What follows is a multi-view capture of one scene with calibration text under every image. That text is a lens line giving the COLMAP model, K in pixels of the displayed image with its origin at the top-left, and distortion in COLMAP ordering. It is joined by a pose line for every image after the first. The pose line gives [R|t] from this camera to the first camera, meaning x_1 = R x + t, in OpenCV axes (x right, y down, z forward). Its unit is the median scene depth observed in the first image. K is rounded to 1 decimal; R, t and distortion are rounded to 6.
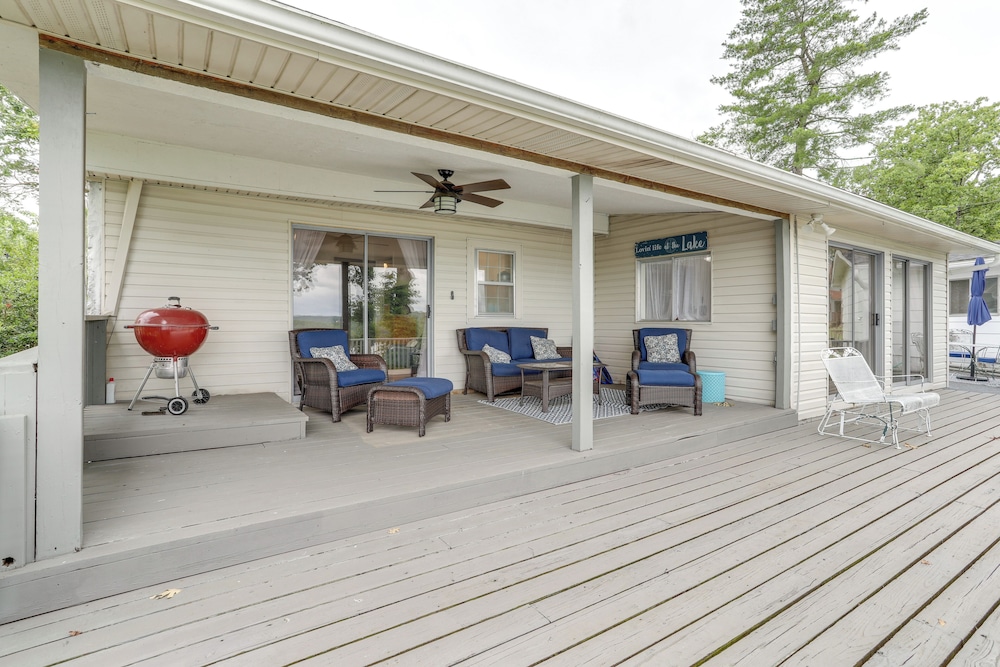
lens RADIAL K [[495.2, 0, 494.7], [0, 495.2, 328.5], [0, 0, 1]] dist [-0.000245, 0.000817]
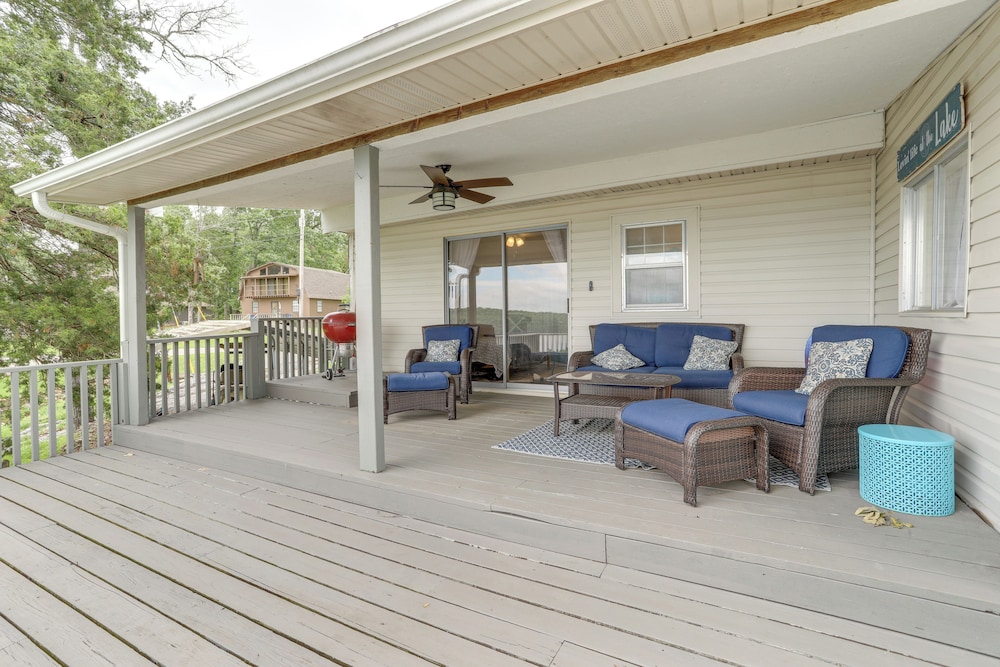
lens RADIAL K [[465.6, 0, 500.0], [0, 465.6, 333.5], [0, 0, 1]] dist [-0.010069, 0.000184]
pose [[0.456323, 0.023860, -0.889495, 0.787761], [0.004547, 0.999565, 0.029145, -0.011239], [0.889803, -0.017344, 0.456015, 0.664976]]
